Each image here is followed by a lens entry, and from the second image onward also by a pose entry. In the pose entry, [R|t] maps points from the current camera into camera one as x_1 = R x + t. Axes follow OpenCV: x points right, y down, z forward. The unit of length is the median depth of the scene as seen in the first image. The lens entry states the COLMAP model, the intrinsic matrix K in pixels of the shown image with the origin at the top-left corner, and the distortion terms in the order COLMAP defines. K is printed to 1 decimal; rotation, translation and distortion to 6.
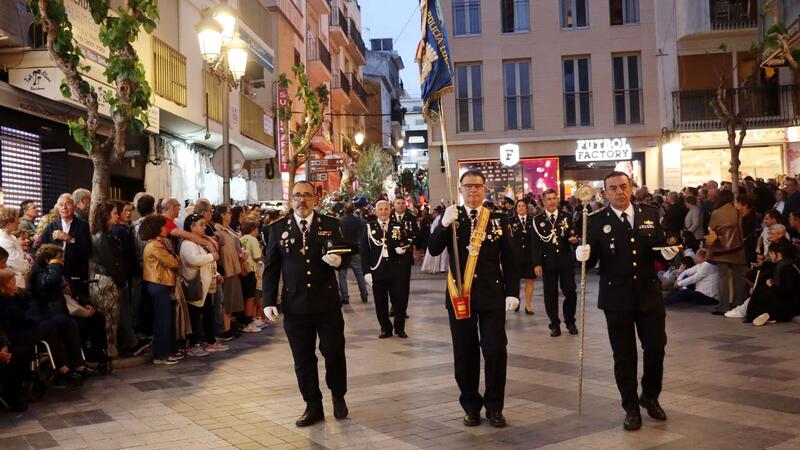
lens RADIAL K [[821.5, 0, 399.3], [0, 821.5, 242.4], [0, 0, 1]] dist [-0.137614, 0.333065]
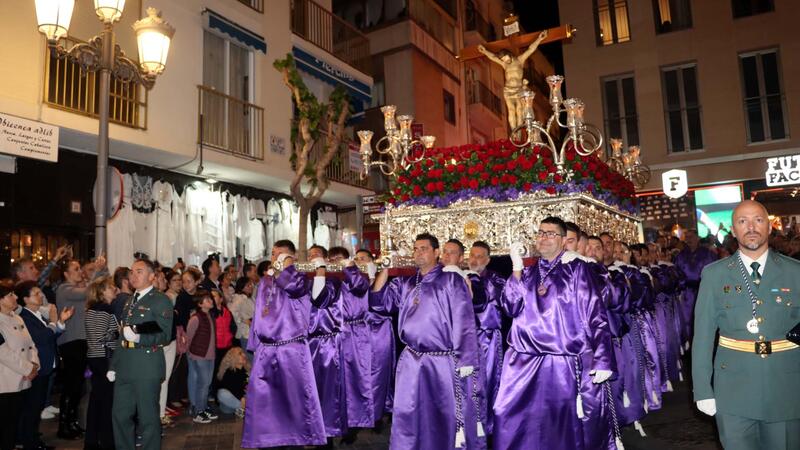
lens RADIAL K [[662.9, 0, 400.0], [0, 662.9, 225.0], [0, 0, 1]] dist [-0.192479, 0.179123]
pose [[0.936144, -0.041340, -0.349177, 0.103166], [0.009936, 0.995778, -0.091255, -0.014404], [0.351475, 0.081959, 0.932603, 0.343398]]
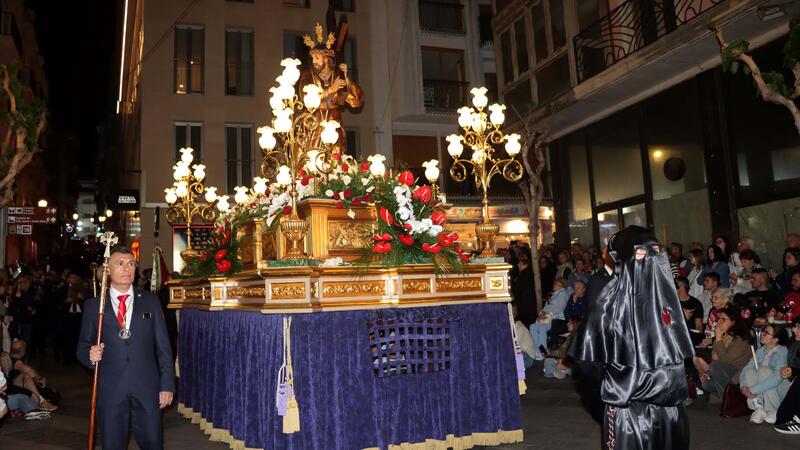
lens RADIAL K [[660.6, 0, 399.5], [0, 660.6, 247.3], [0, 0, 1]] dist [-0.192628, 0.172515]
pose [[0.879965, 0.031504, 0.473993, -0.049841], [0.013278, 0.995777, -0.090836, -0.004845], [-0.474853, 0.086226, 0.875831, 0.252269]]
